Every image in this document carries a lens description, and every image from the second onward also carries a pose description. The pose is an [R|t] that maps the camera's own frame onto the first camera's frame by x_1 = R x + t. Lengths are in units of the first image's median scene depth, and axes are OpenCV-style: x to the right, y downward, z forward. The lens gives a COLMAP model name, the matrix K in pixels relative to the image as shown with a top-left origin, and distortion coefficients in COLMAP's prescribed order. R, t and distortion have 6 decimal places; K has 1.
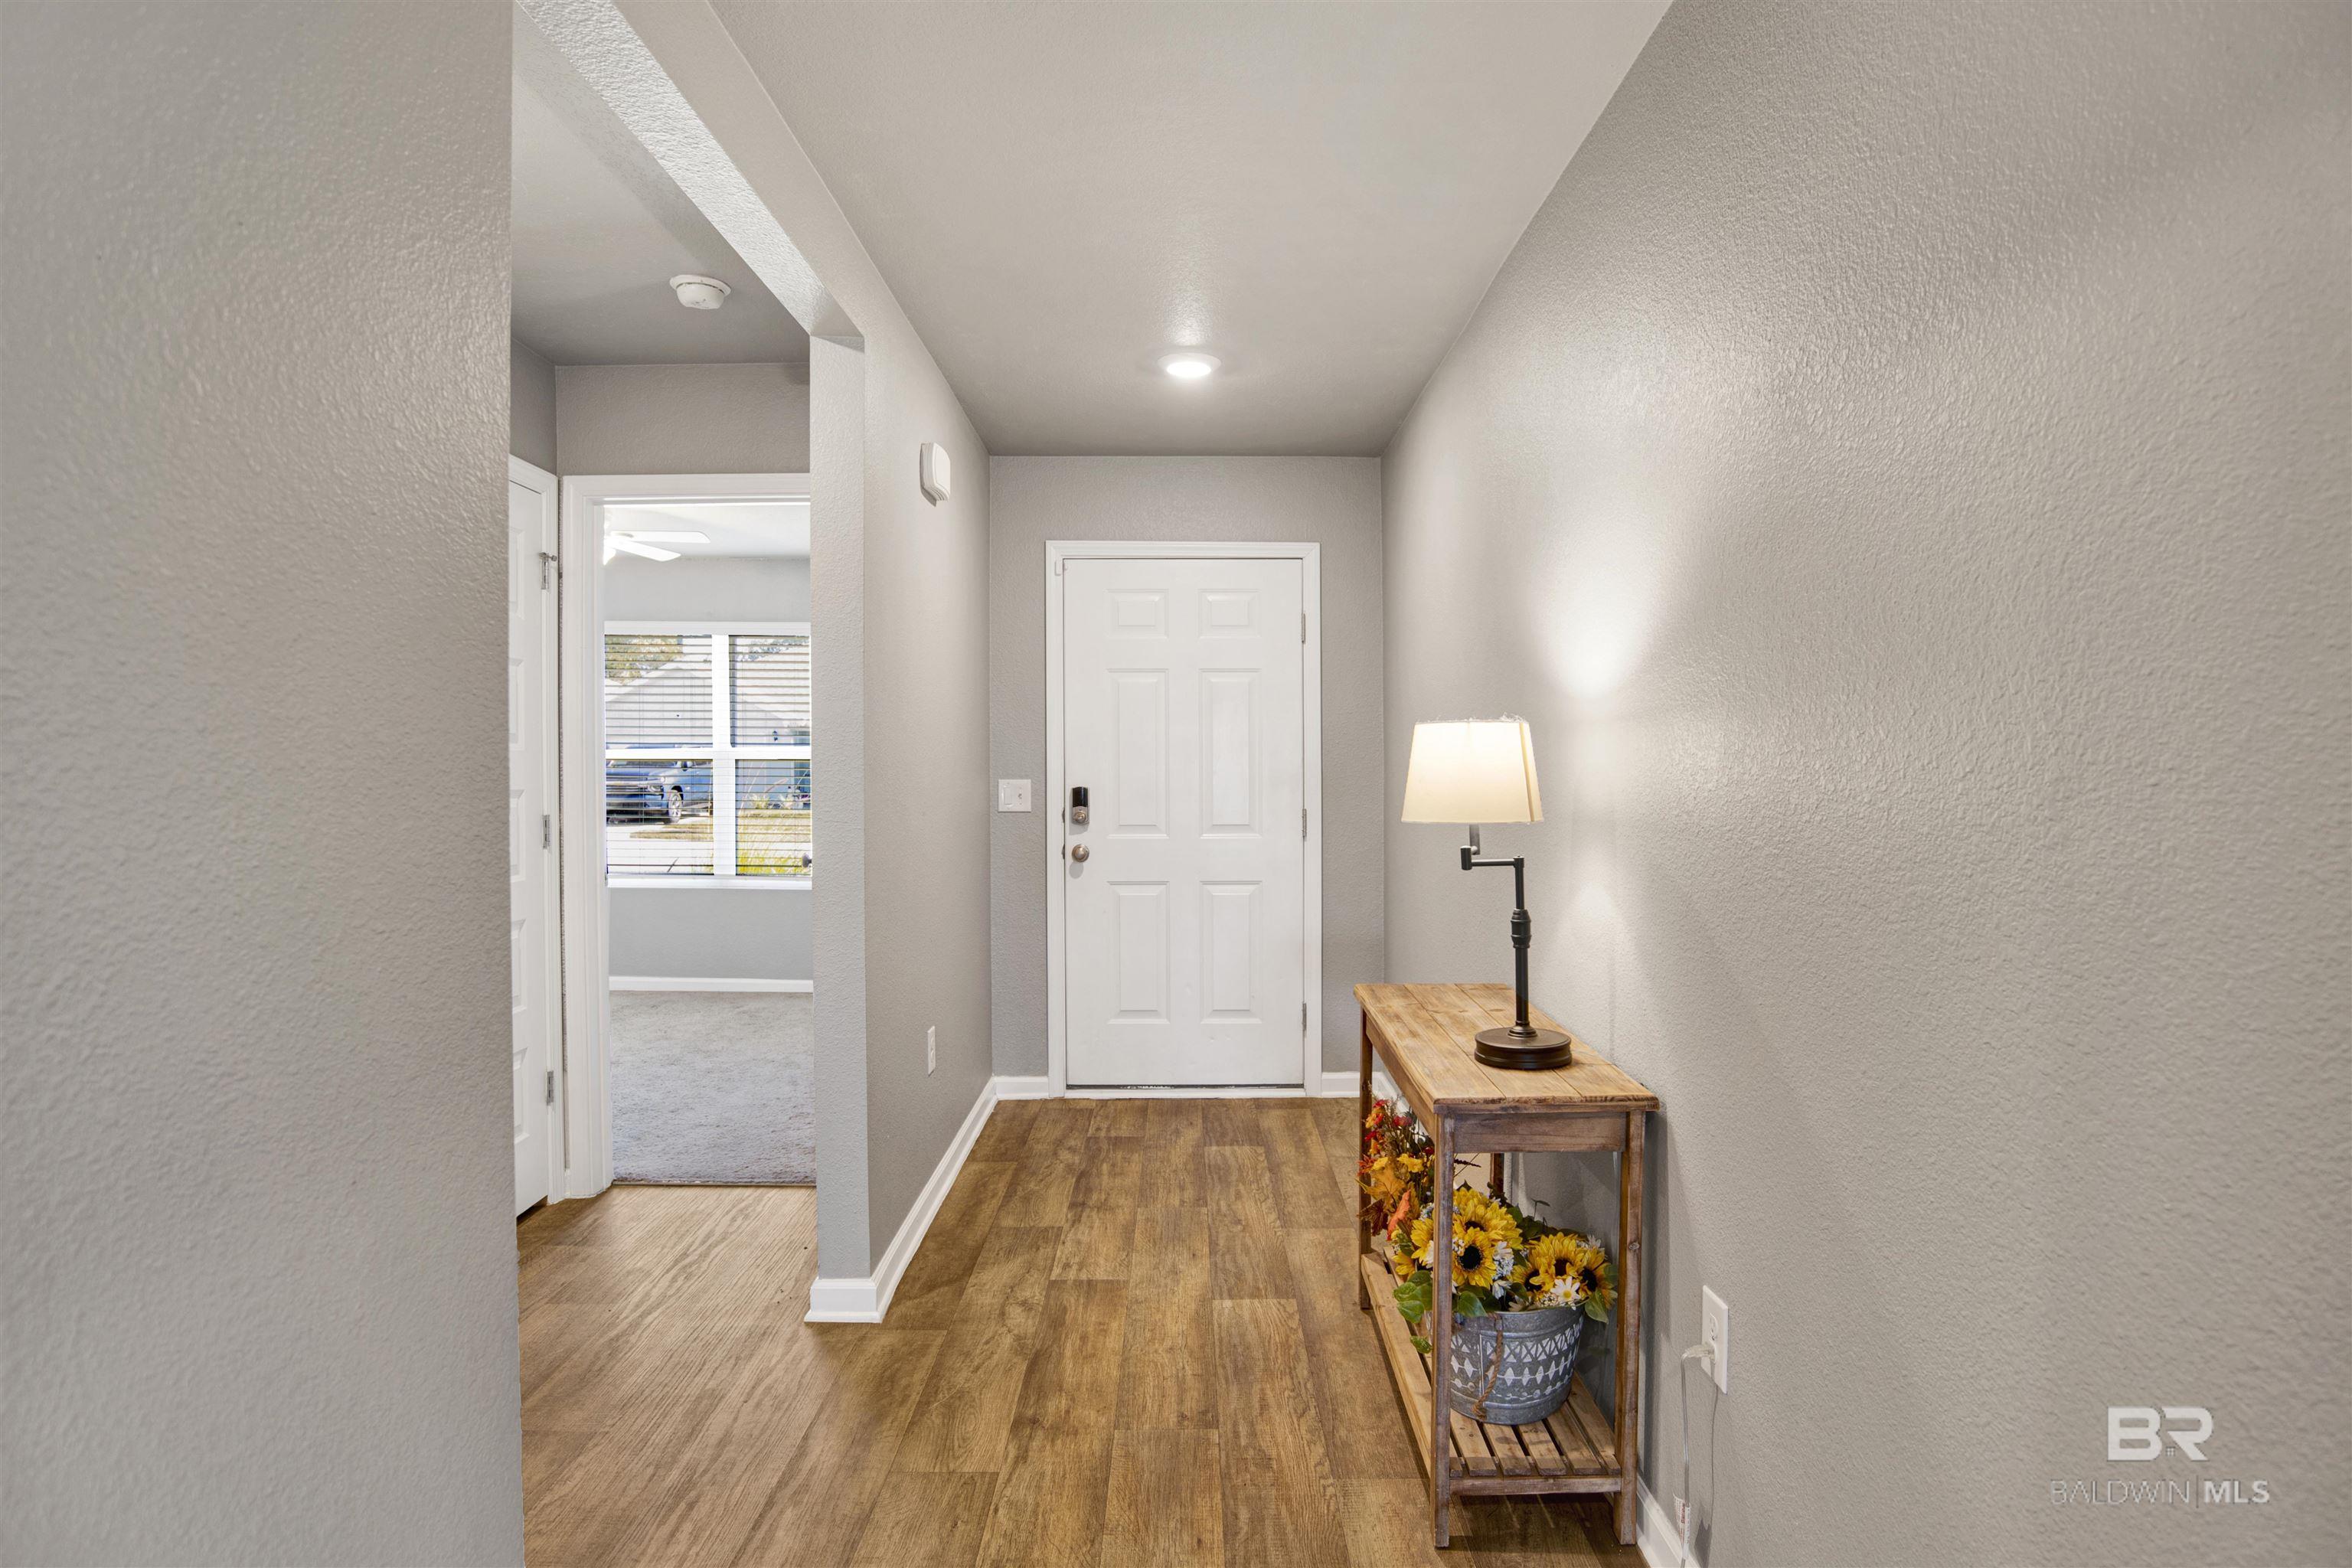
lens RADIAL K [[1224.1, 0, 1170.9], [0, 1224.1, 776.6], [0, 0, 1]] dist [-0.062070, 0.019220]
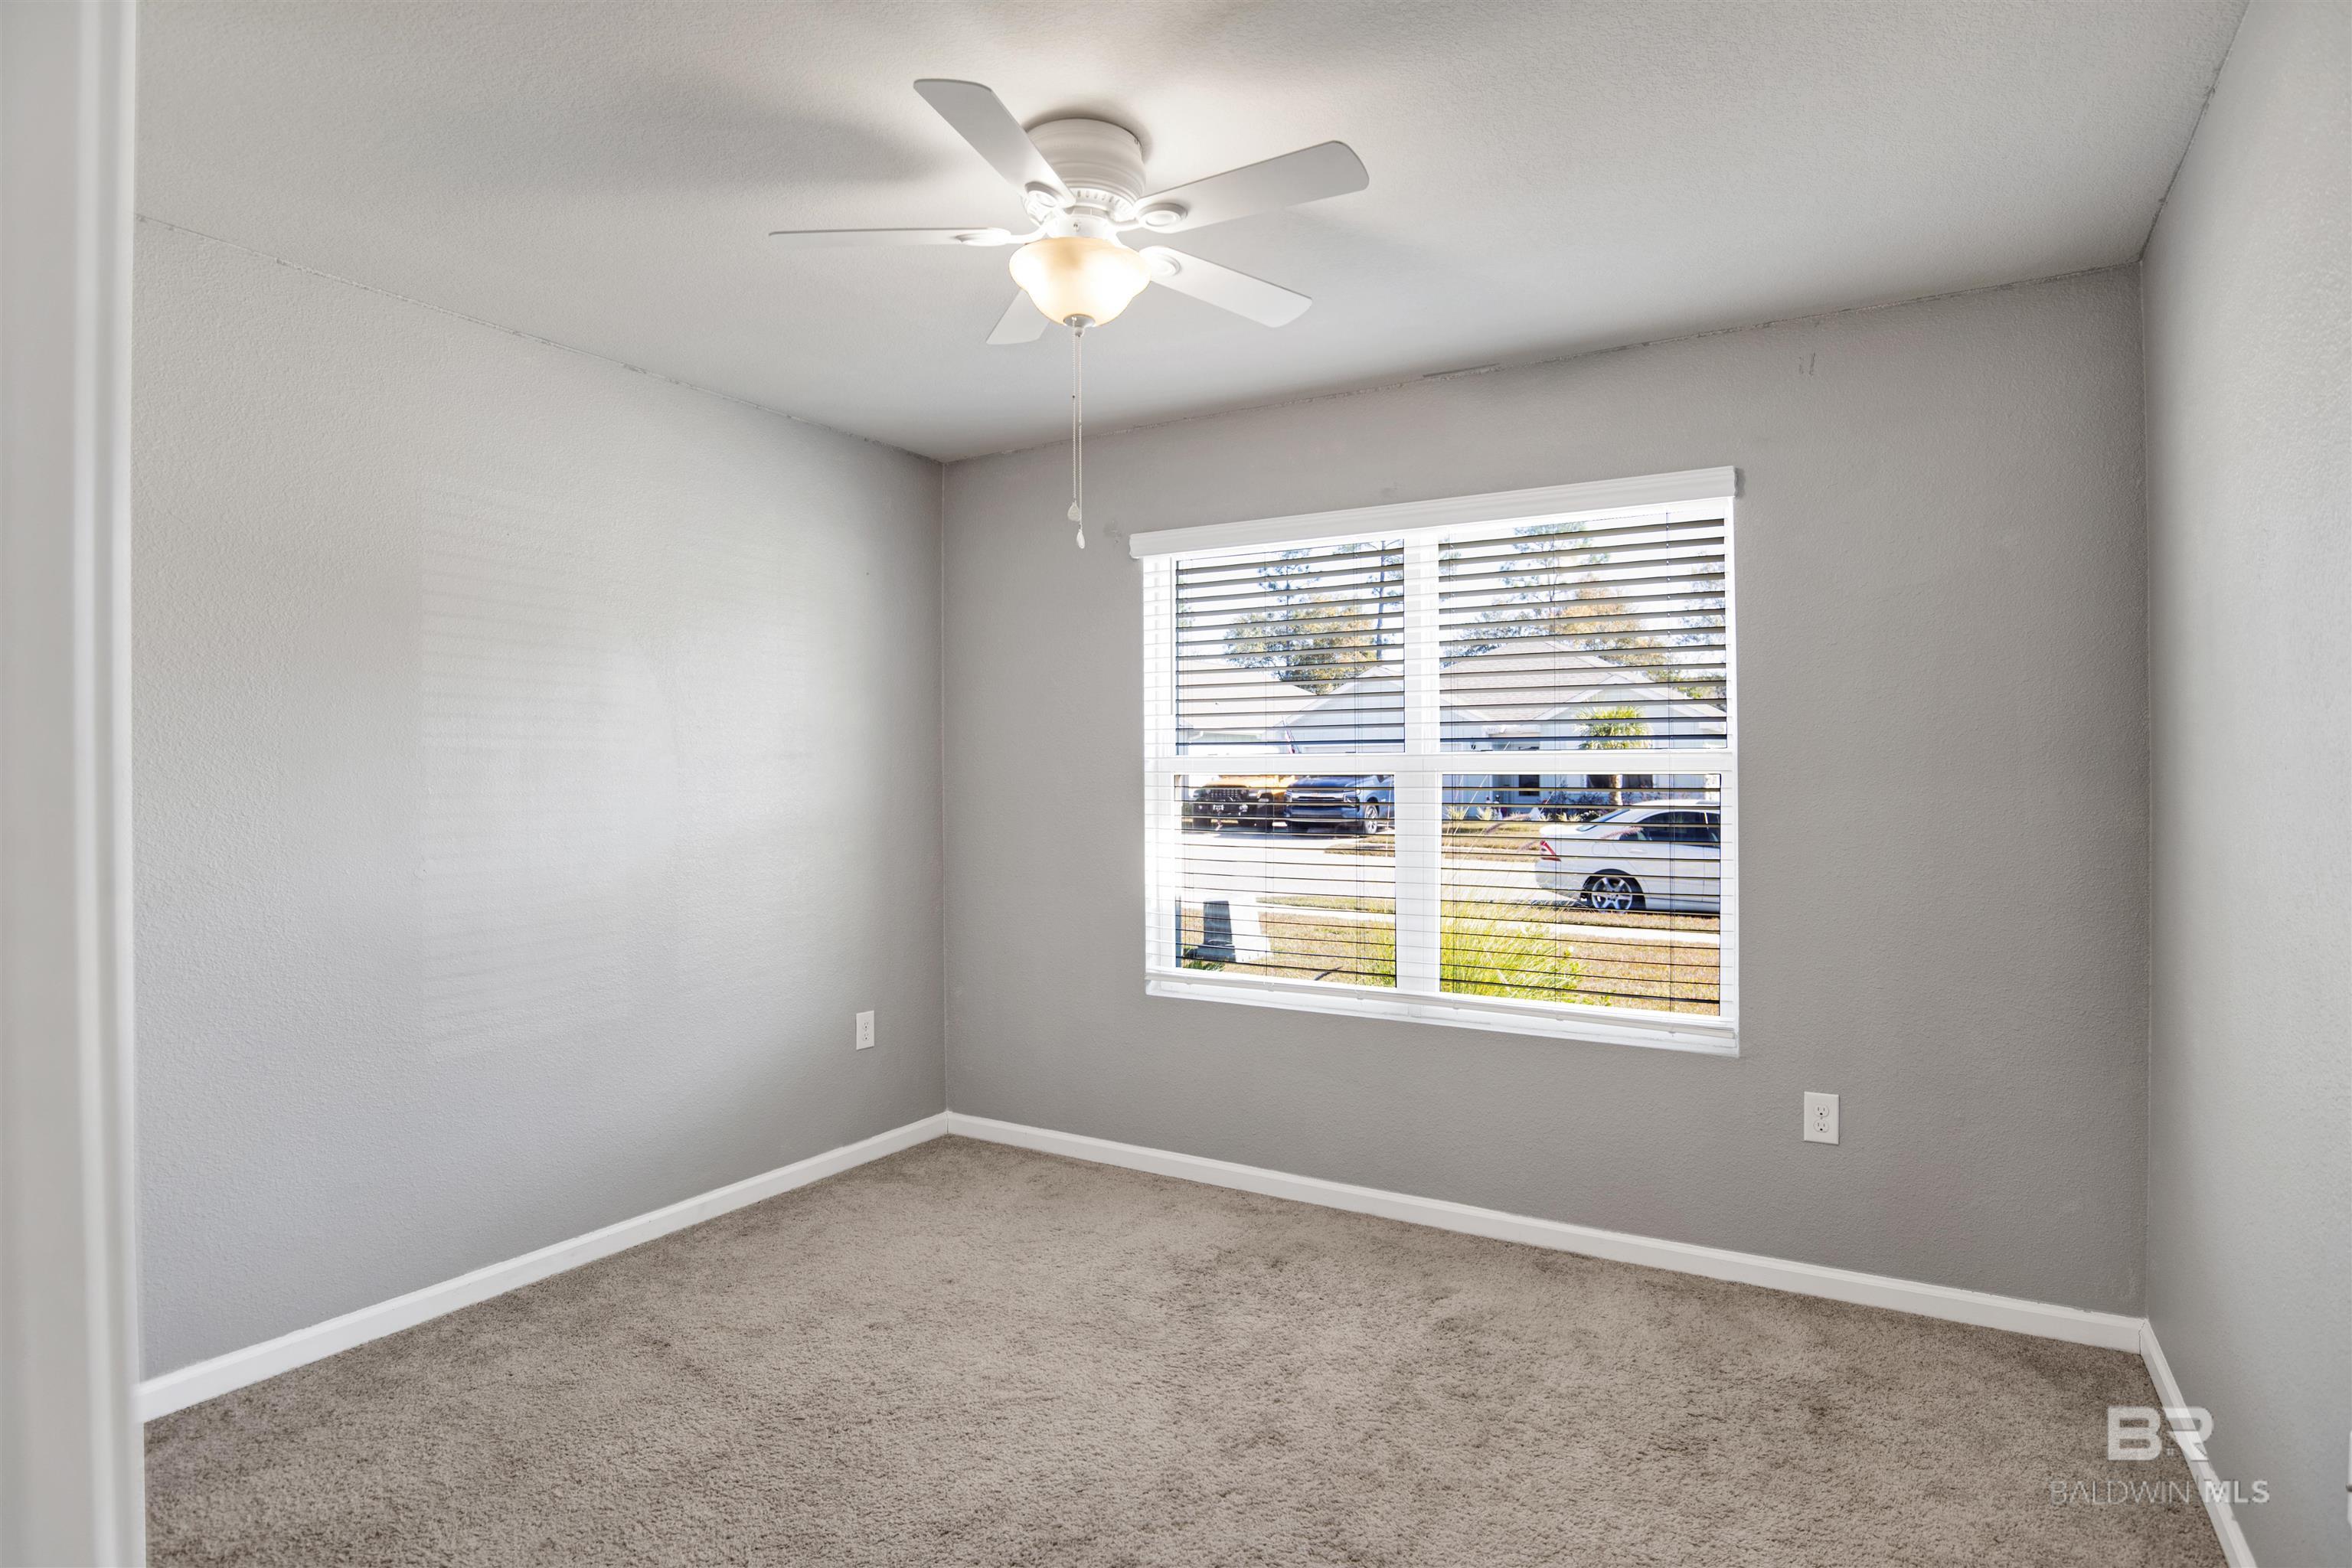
lens RADIAL K [[1224.1, 0, 1178.2], [0, 1224.1, 782.3], [0, 0, 1]] dist [-0.062070, 0.019220]
pose [[0.853438, 0.007103, -0.521146, -0.042488], [-0.008651, 0.999962, -0.000538, -0.002754], [0.521123, 0.004968, 0.853467, 0.112958]]
